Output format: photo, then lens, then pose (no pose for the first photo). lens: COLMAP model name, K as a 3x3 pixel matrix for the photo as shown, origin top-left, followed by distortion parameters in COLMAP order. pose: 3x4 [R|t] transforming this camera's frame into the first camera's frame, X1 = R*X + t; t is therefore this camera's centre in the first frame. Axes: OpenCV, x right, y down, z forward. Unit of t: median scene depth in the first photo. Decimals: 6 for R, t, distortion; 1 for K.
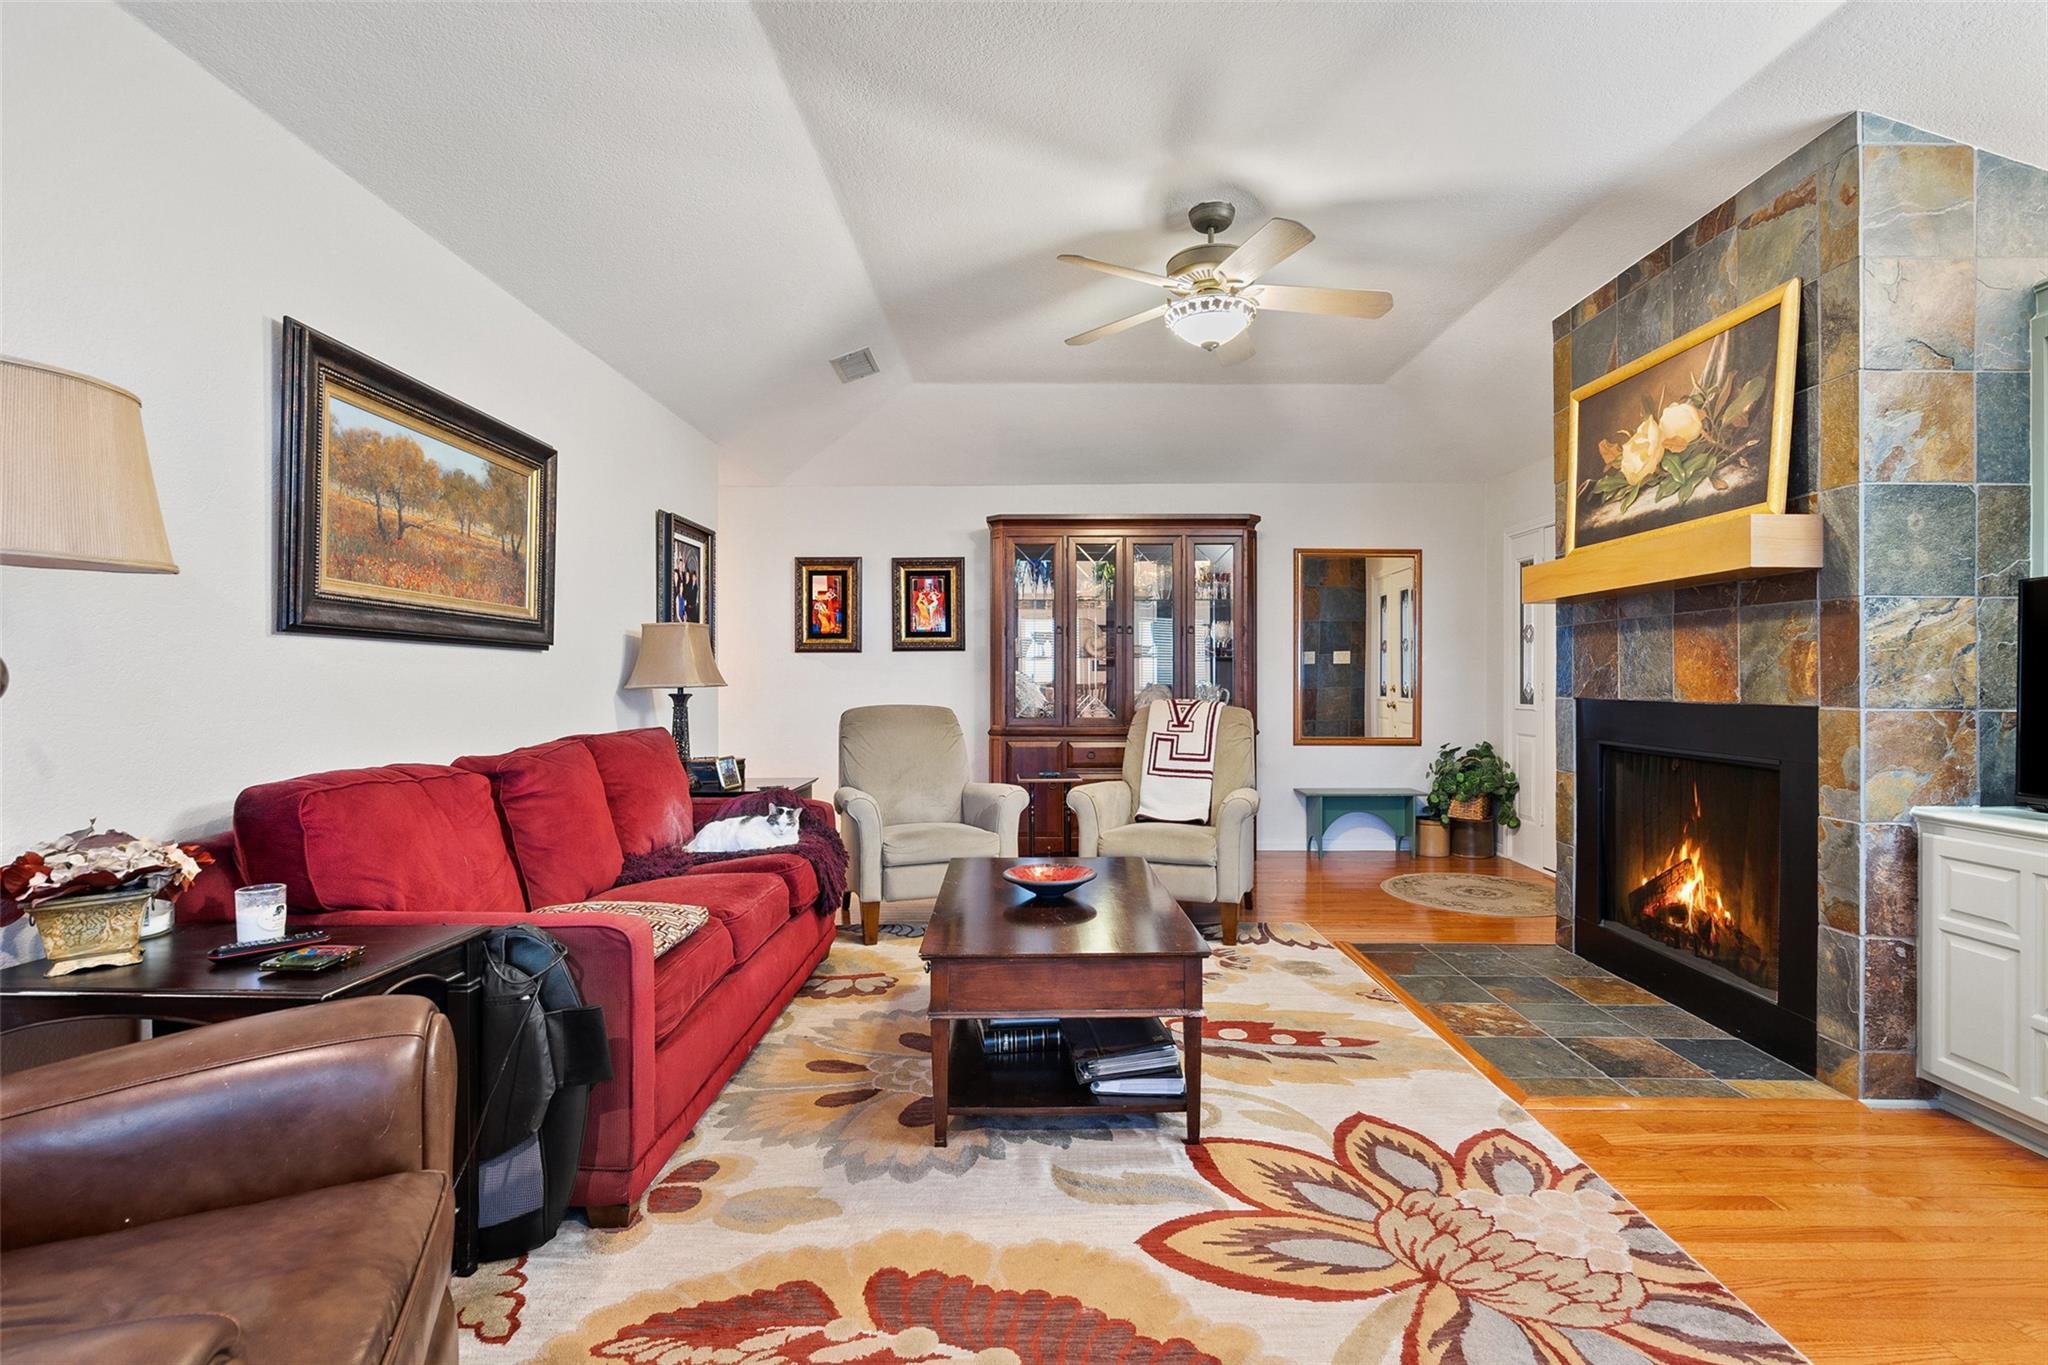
lens RADIAL K [[947.1, 0, 1045.4], [0, 947.1, 675.5], [0, 0, 1]] dist [-0.002959, 0.003344]
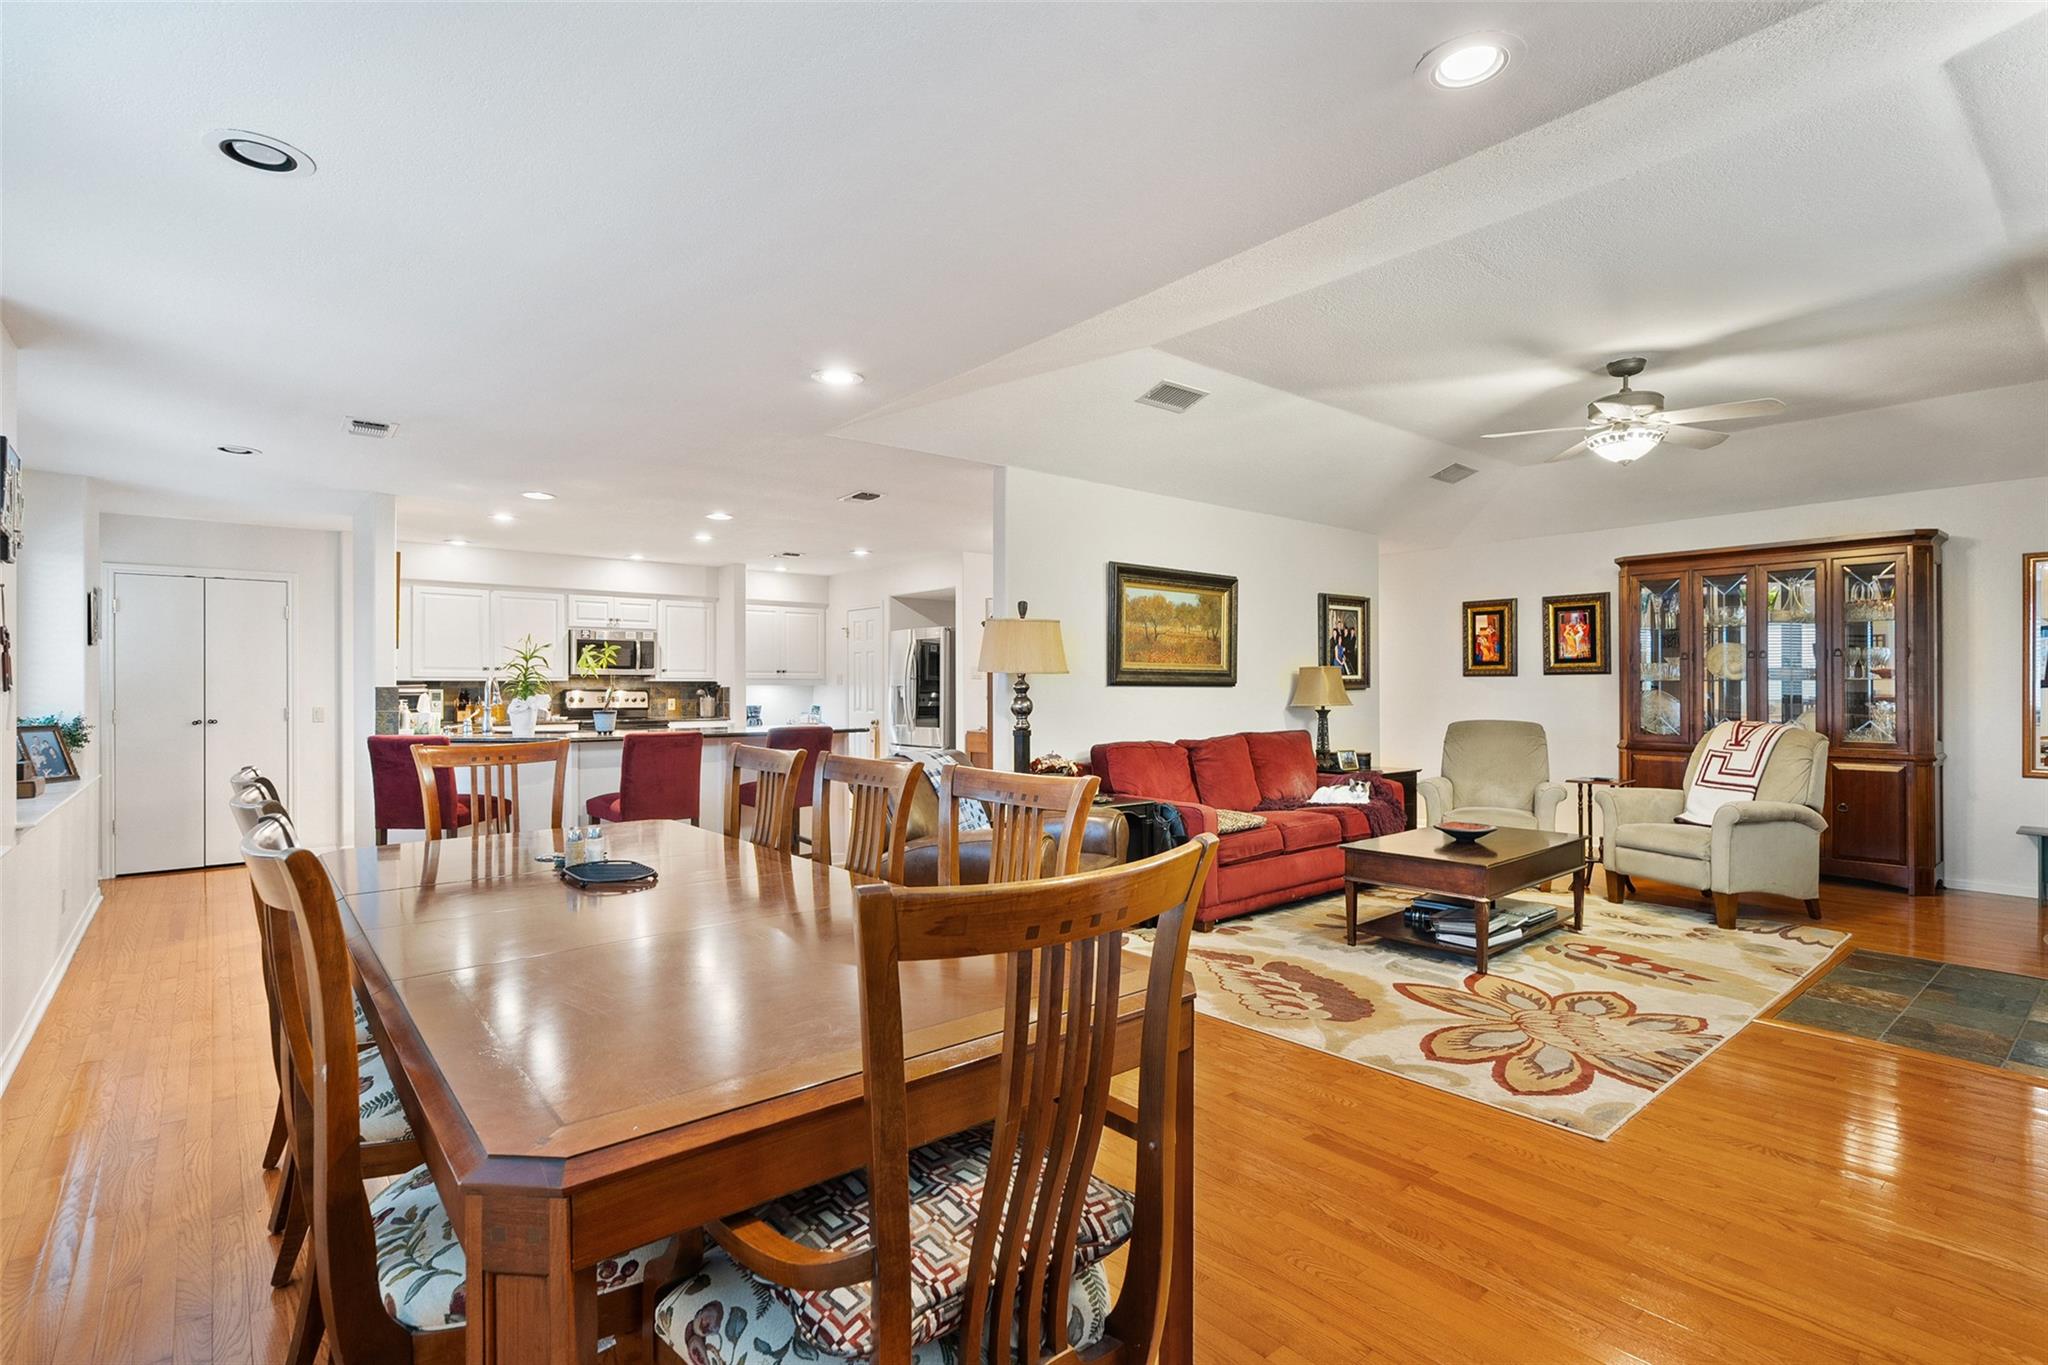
lens RADIAL K [[993.9, 0, 1027.2], [0, 993.9, 687.7], [0, 0, 1]] dist [0.011168, 0.001305]
pose [[0.644643, -0.000301, -0.764483, 0.784986], [0.005689, 0.999974, 0.004403, -0.038743], [0.764462, -0.007188, 0.644628, -0.638408]]
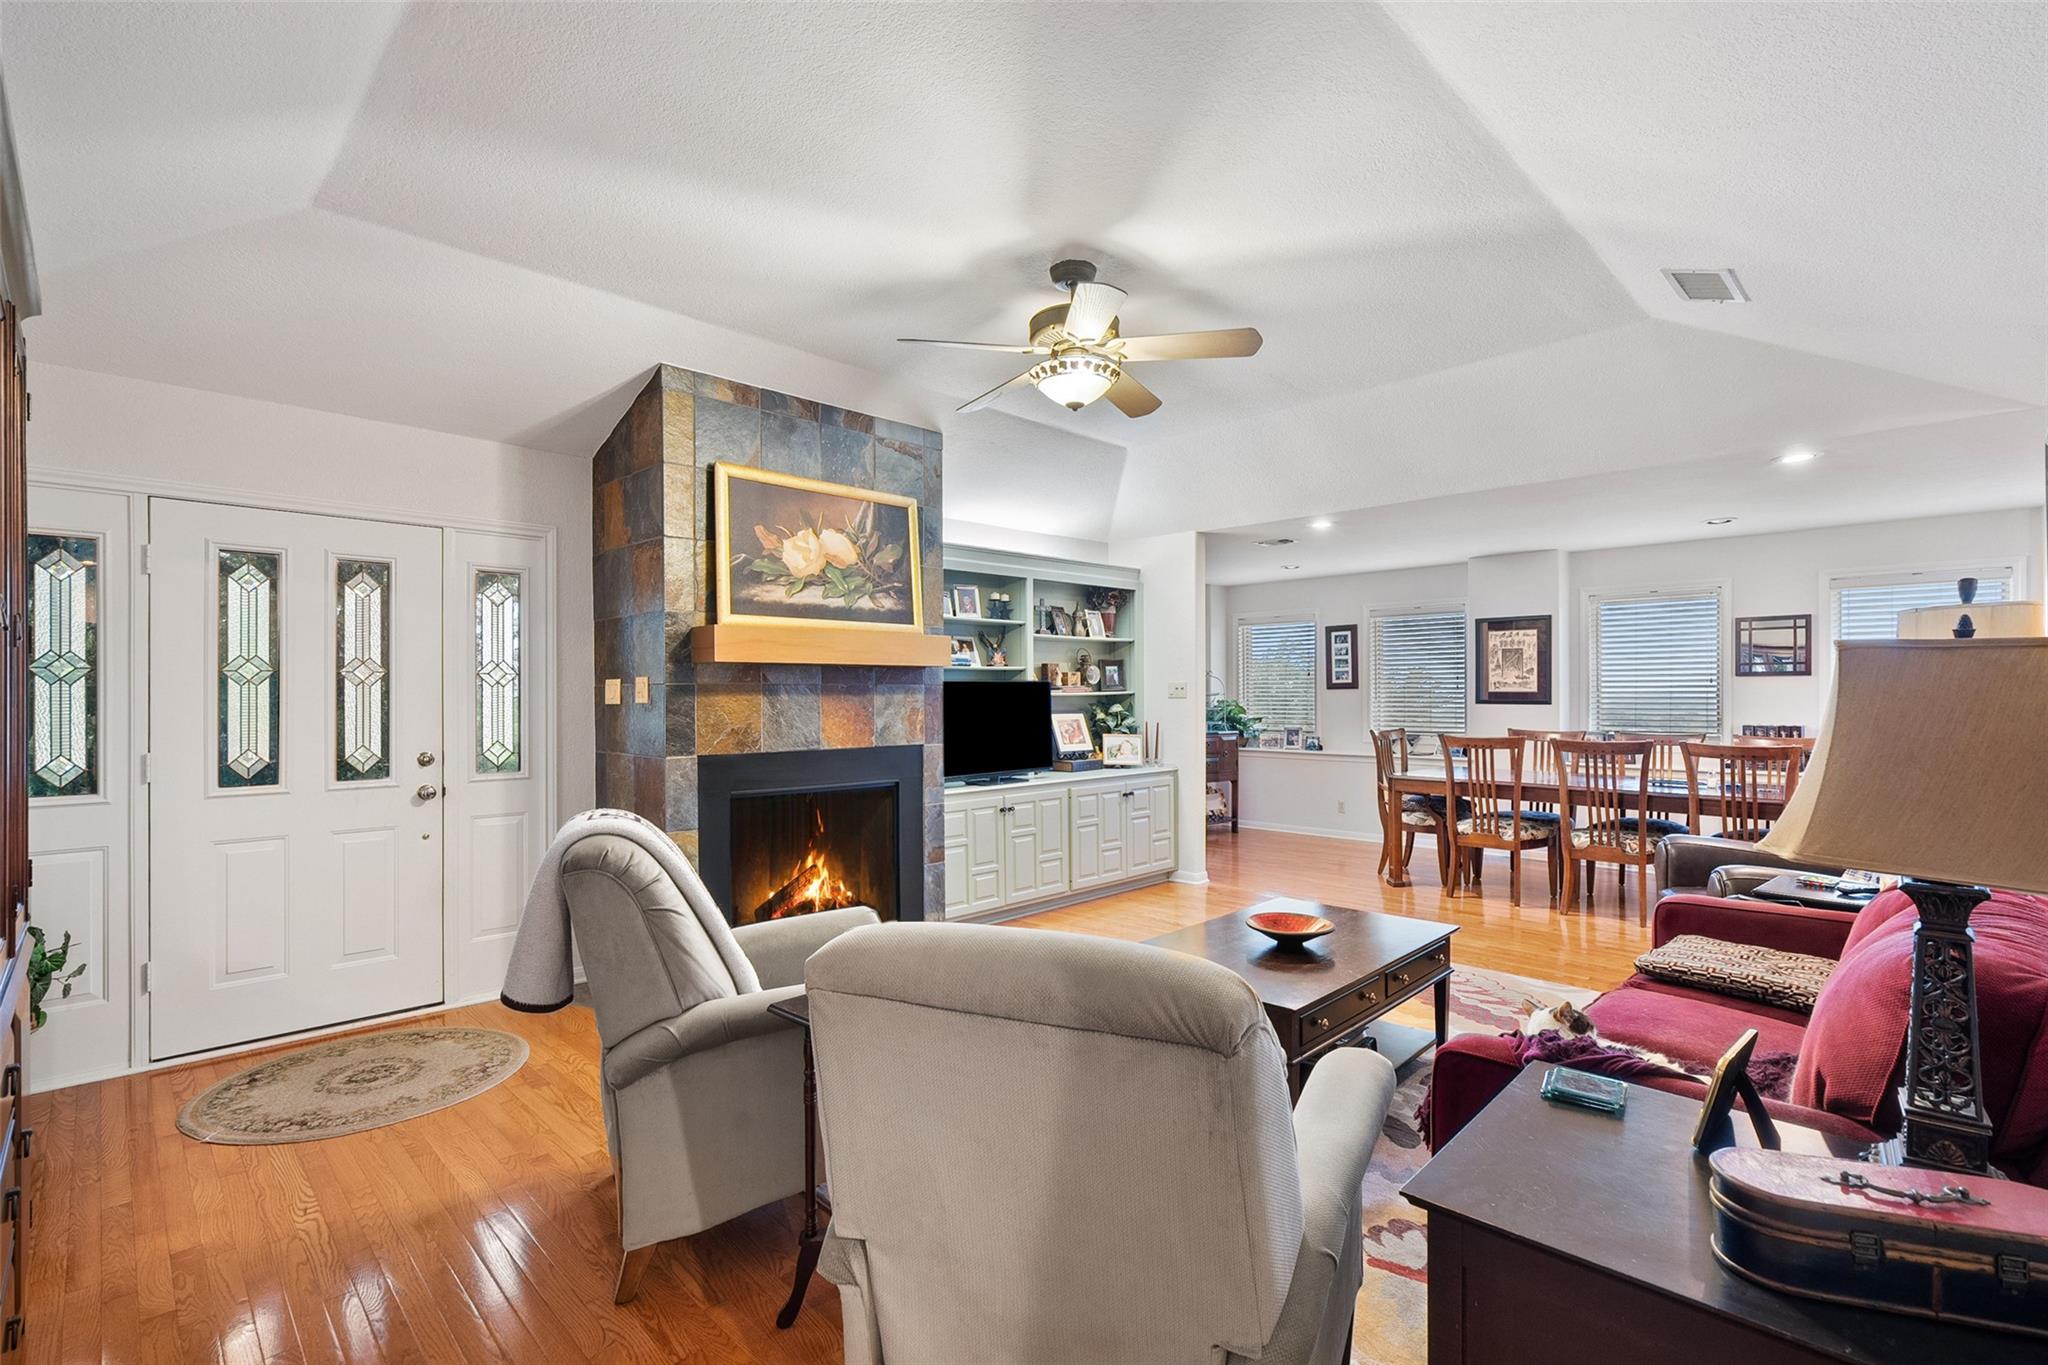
lens RADIAL K [[947.1, 0, 1018.6], [0, 947.1, 687.7], [0, 0, 1]] dist [-0.002959, 0.003344]
pose [[-0.690899, 0.002966, 0.722945, -0.538373], [-0.003199, 0.999969, -0.007160, -0.055034], [-0.722944, -0.007259, -0.690868, 1.862422]]
